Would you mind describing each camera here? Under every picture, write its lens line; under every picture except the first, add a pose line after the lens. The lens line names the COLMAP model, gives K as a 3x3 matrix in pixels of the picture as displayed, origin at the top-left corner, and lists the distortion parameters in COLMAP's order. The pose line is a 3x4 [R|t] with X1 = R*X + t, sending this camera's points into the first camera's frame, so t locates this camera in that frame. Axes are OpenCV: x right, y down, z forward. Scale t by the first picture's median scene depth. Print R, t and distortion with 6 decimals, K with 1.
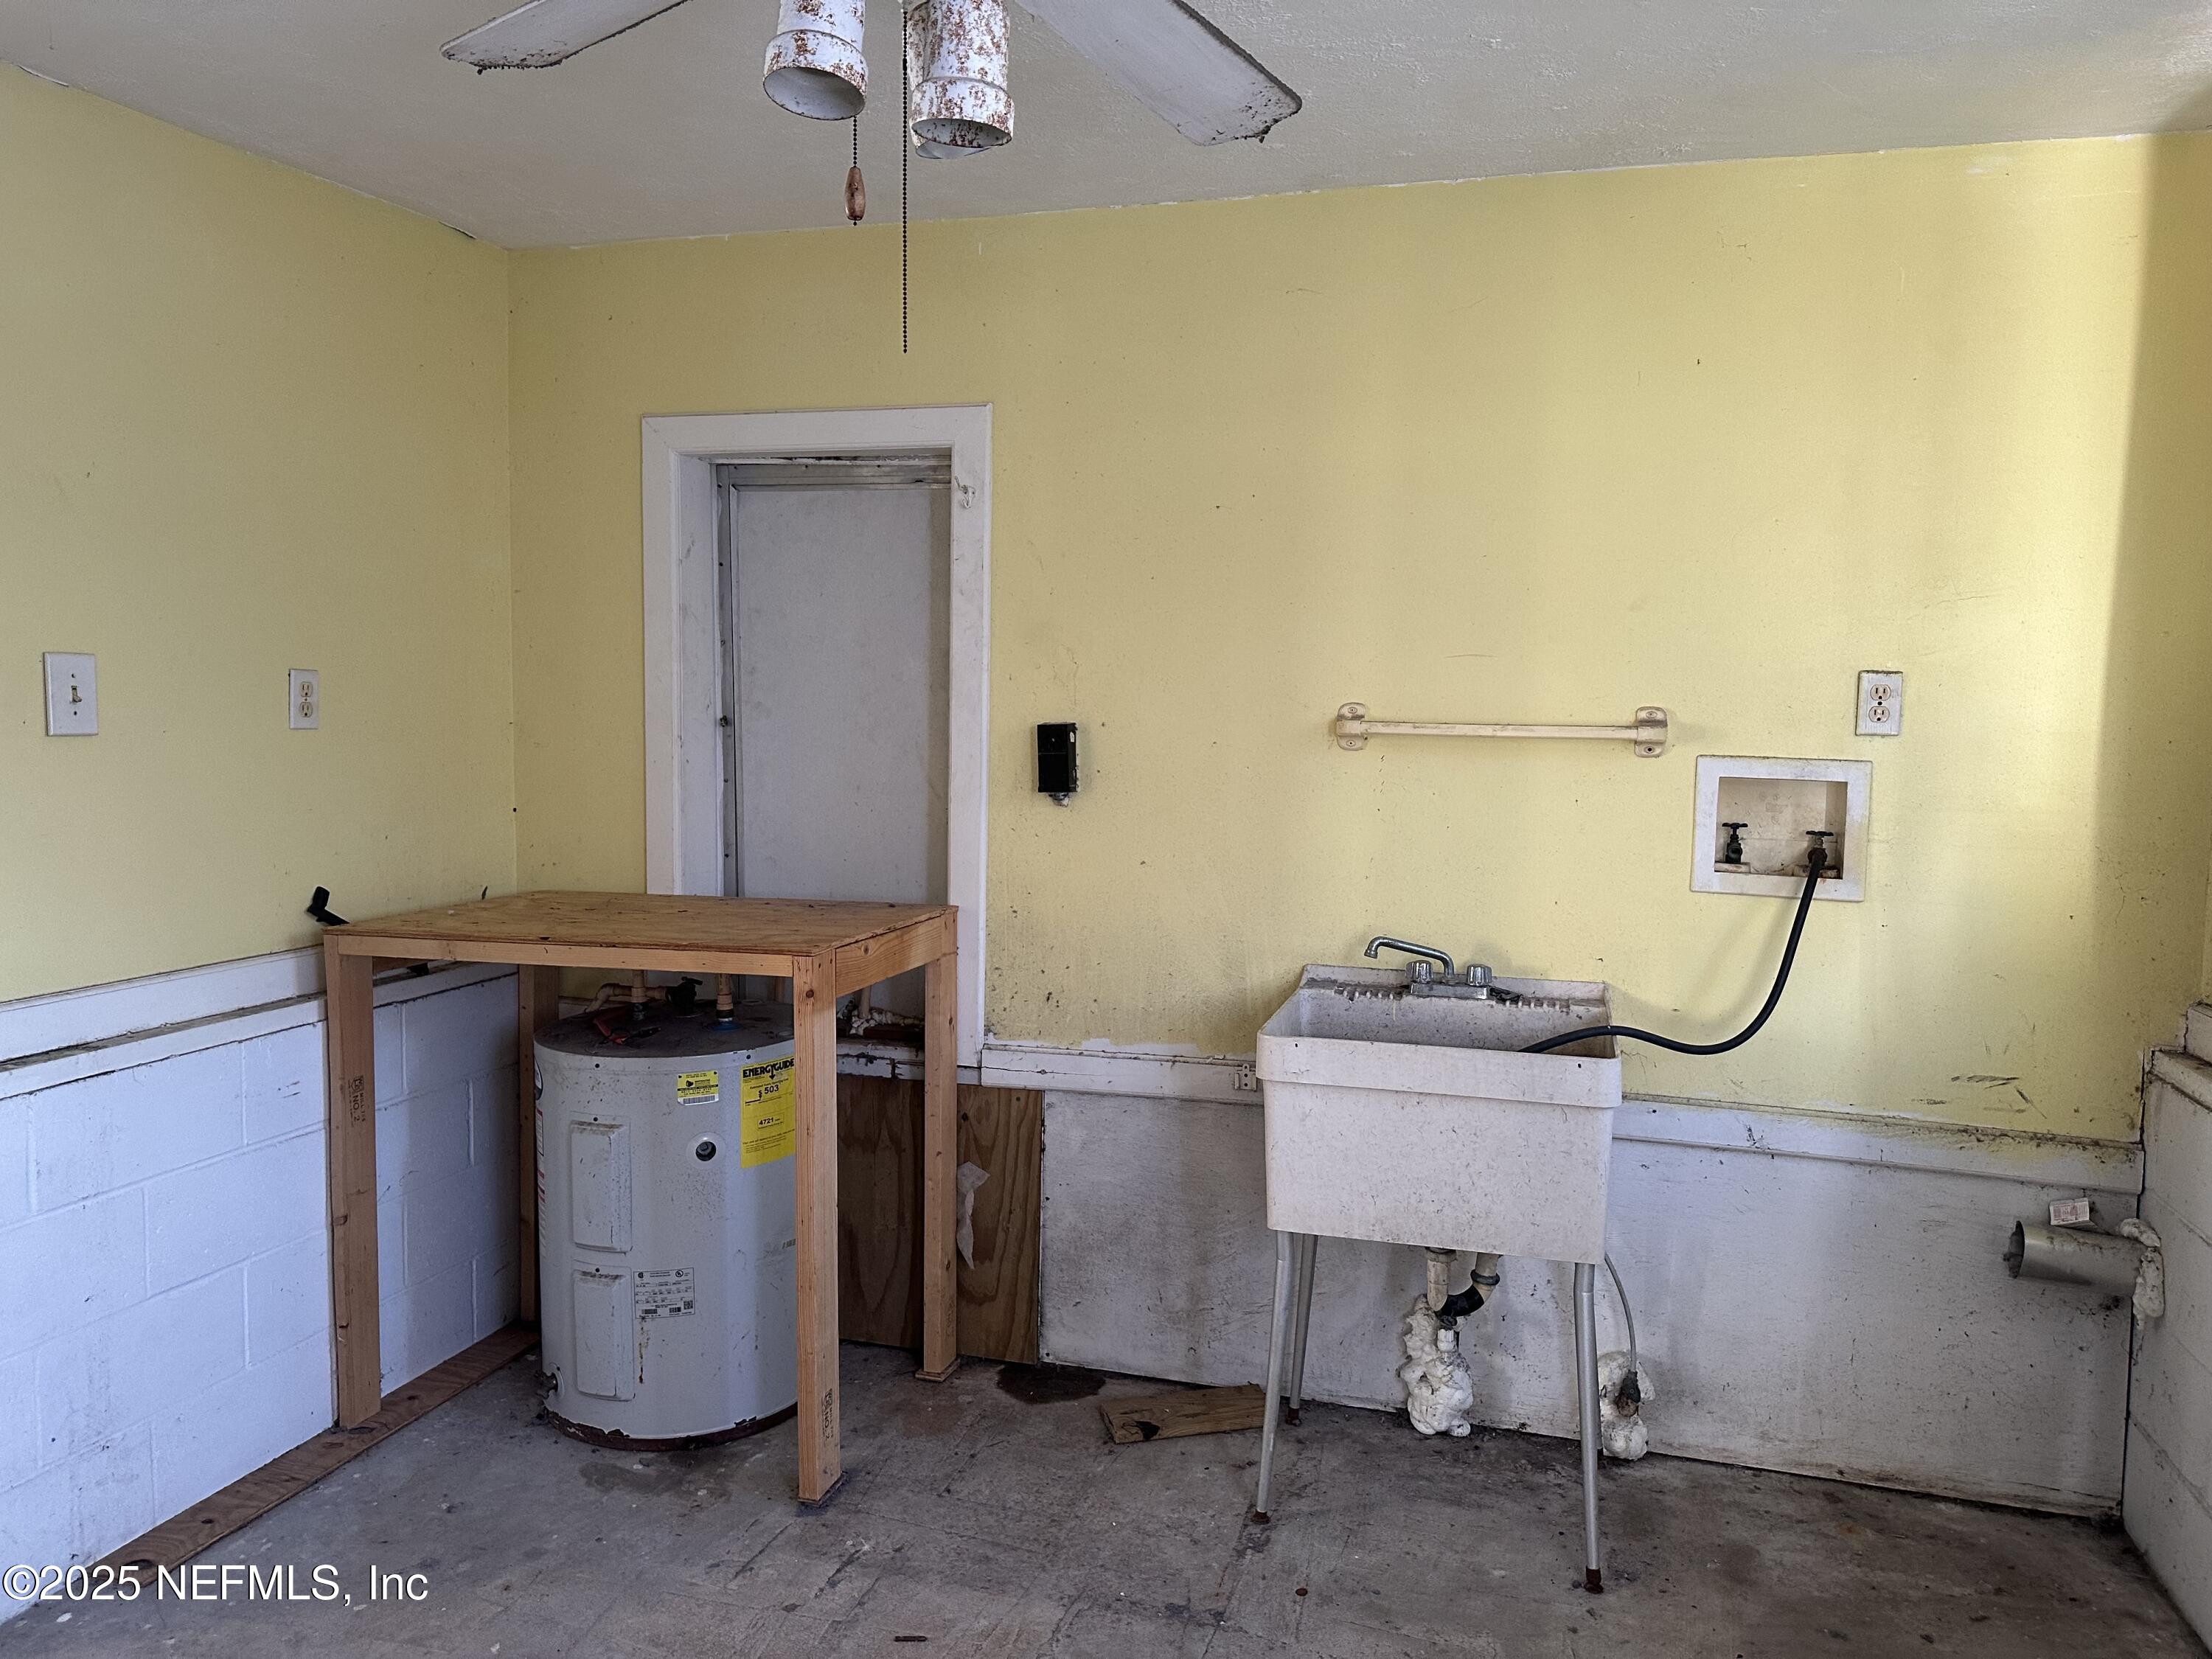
lens RADIAL K [[1535.5, 0, 1106.0], [0, 1535.5, 829.5], [0, 0, 1]] dist [0.139736, -0.183182]
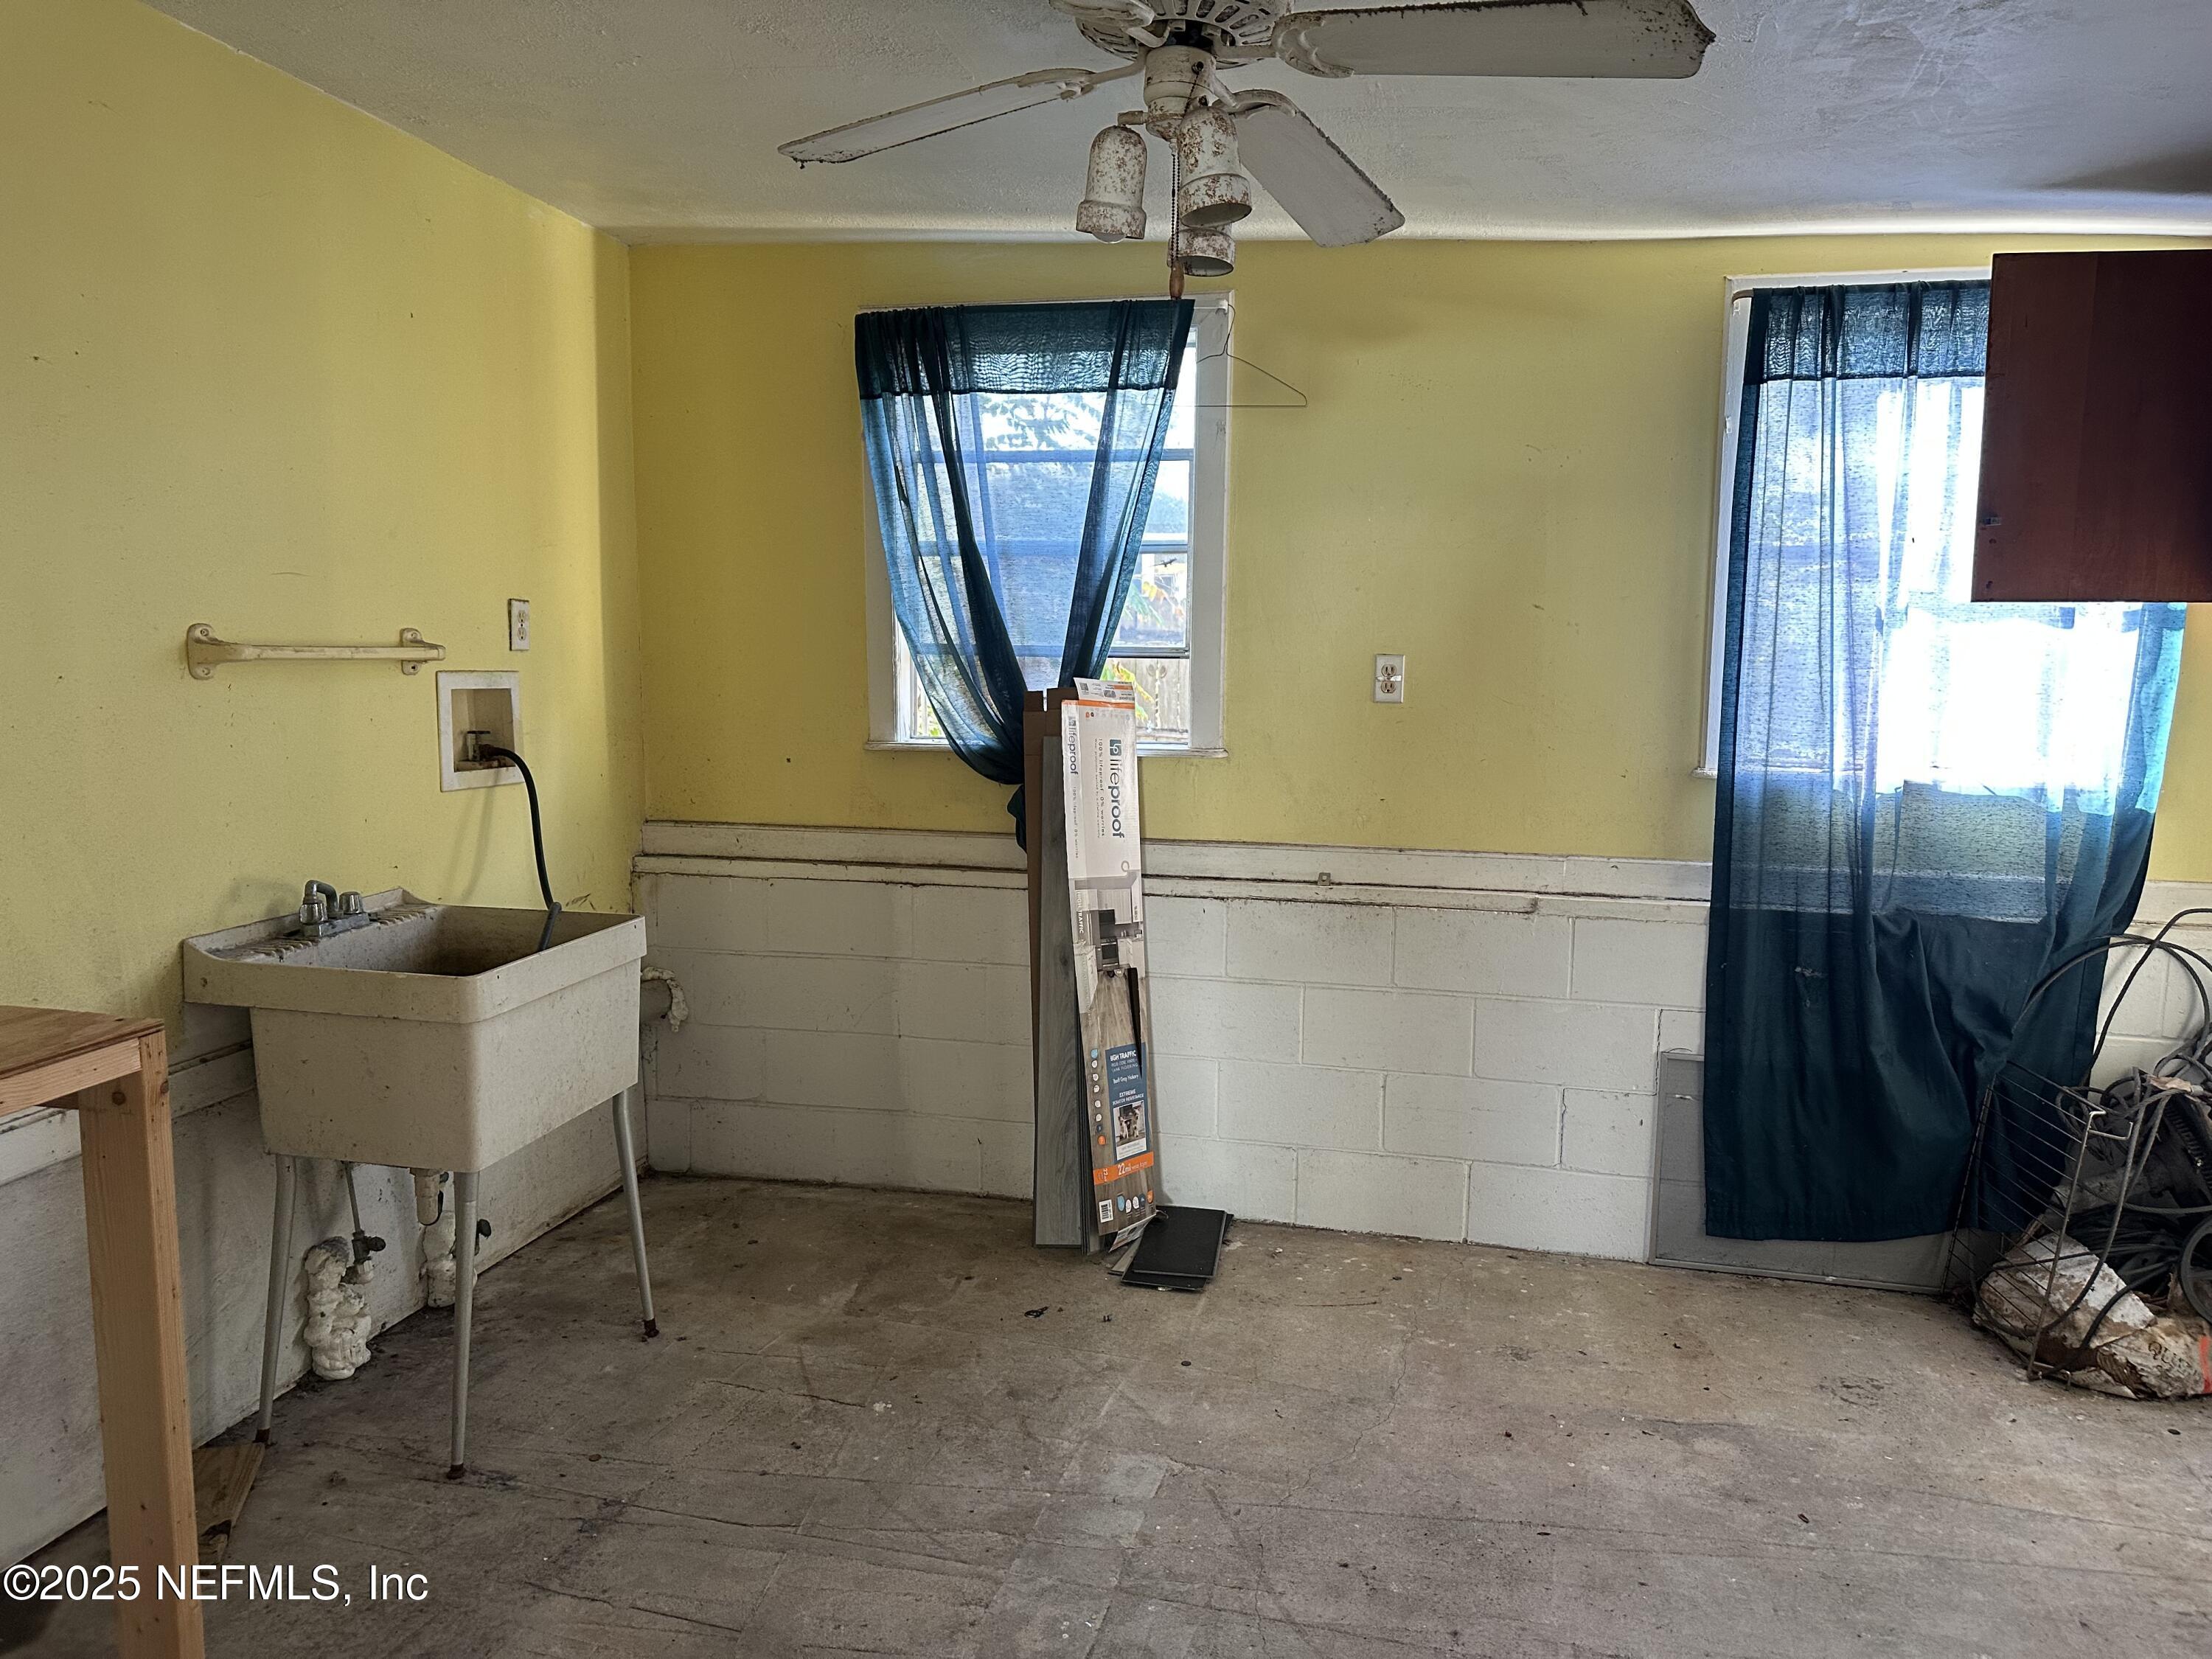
lens RADIAL K [[1535.5, 0, 1106.0], [0, 1535.5, 829.5], [0, 0, 1]] dist [0.139736, -0.183182]
pose [[-0.041553, -0.138663, 0.989468, -0.793402], [0.067918, 0.987640, 0.141259, -0.062812], [-0.996825, 0.073072, -0.031621, 0.573984]]
